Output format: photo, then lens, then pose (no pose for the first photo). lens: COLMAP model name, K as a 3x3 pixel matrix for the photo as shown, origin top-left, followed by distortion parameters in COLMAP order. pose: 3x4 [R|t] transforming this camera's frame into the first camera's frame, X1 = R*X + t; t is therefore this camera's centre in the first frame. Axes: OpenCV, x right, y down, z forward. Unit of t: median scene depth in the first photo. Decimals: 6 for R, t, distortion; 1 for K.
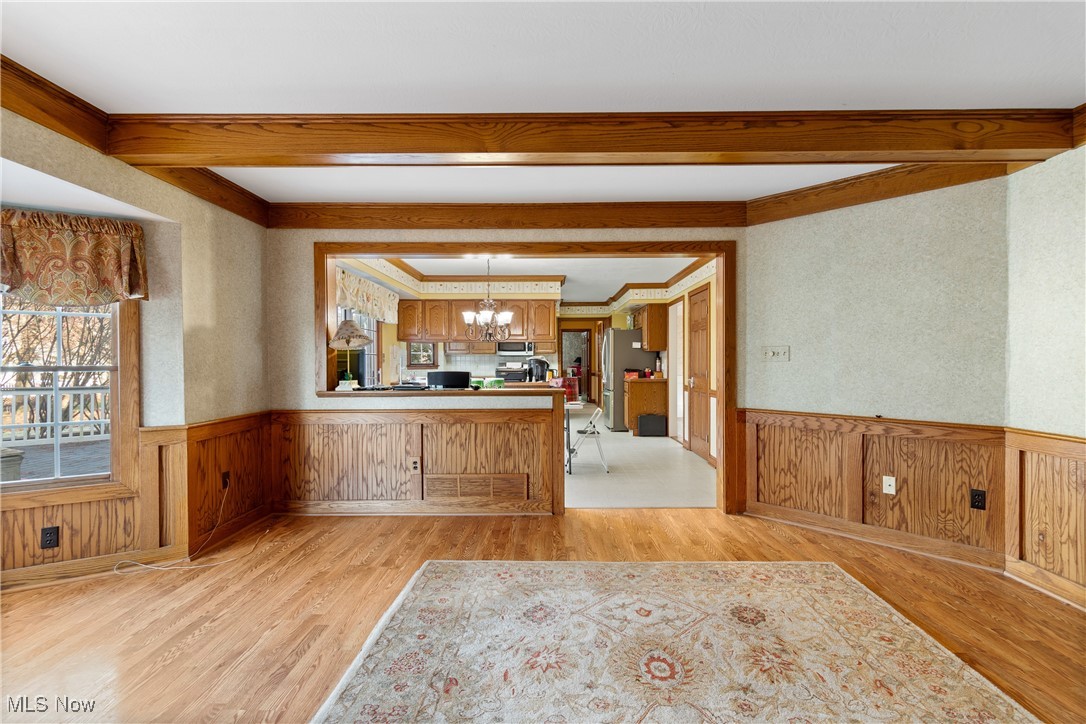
lens RADIAL K [[488.7, 0, 551.5], [0, 488.7, 364.1], [0, 0, 1]] dist [0.001806, 0.000106]
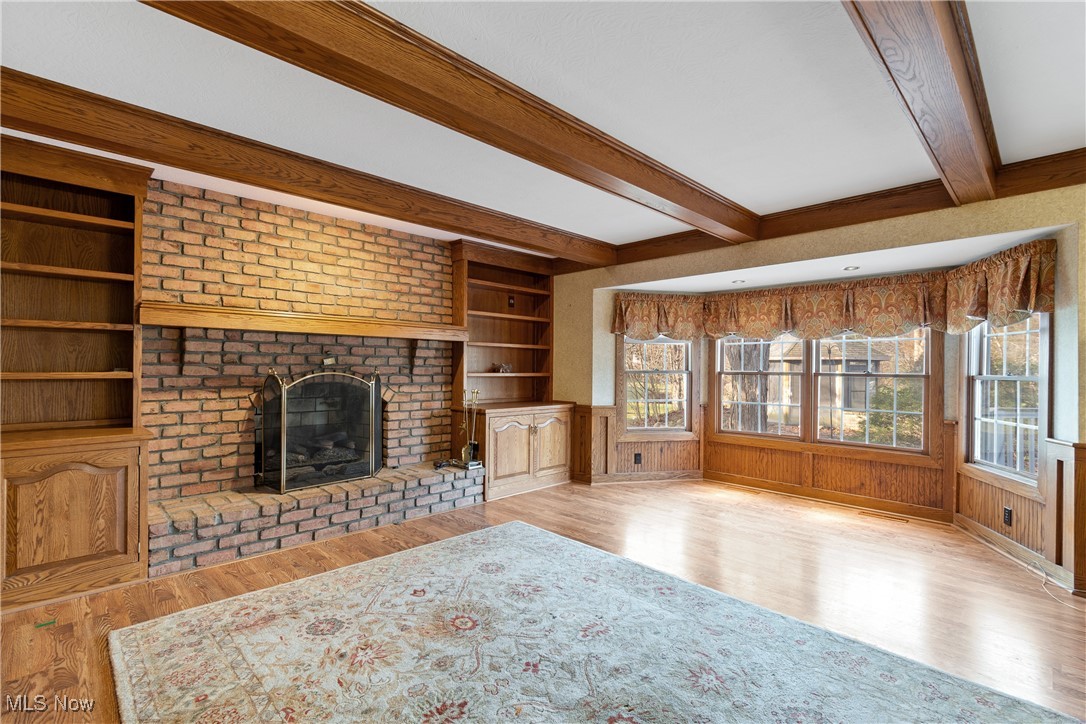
lens RADIAL K [[488.7, 0, 549.5], [0, 488.7, 365.7], [0, 0, 1]] dist [0.001806, 0.000106]
pose [[-0.704654, -0.004795, -0.709535, 0.822007], [-0.012350, 0.999909, 0.005507, -0.018440], [0.709444, 0.012643, -0.704648, 1.328582]]
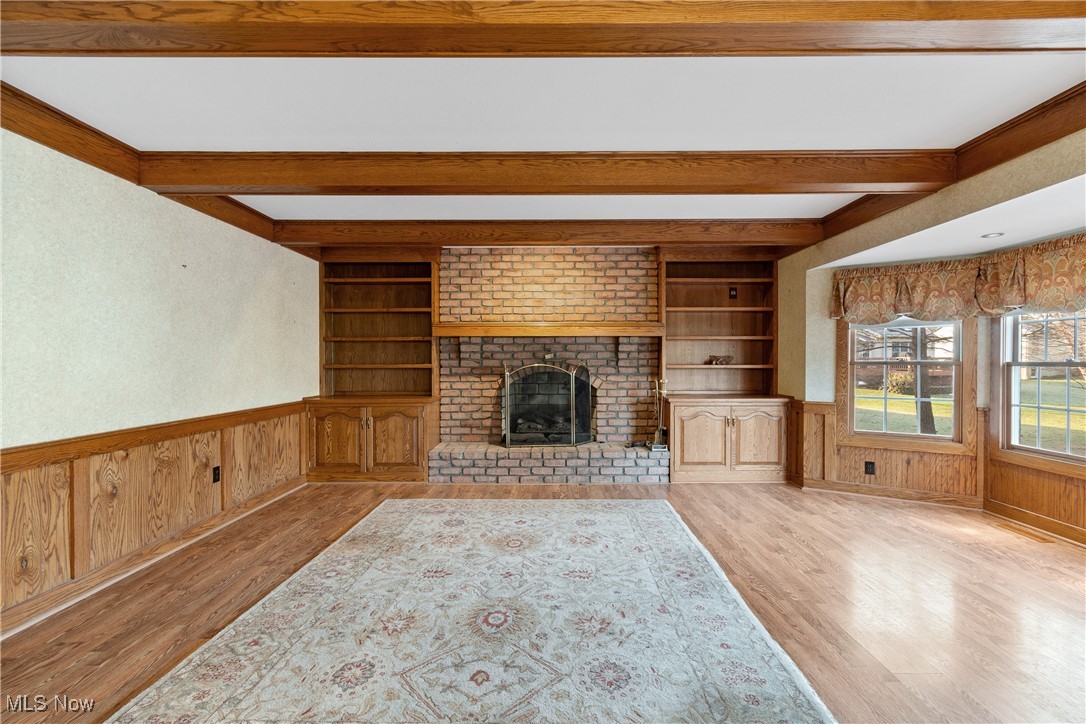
lens RADIAL K [[488.7, 0, 557.5], [0, 488.7, 364.8], [0, 0, 1]] dist [0.001806, 0.000106]
pose [[-0.999829, 0.005603, -0.017636, 0.078930], [0.005271, 0.999809, 0.018794, -0.017478], [0.017738, 0.018698, -0.999668, 1.931023]]
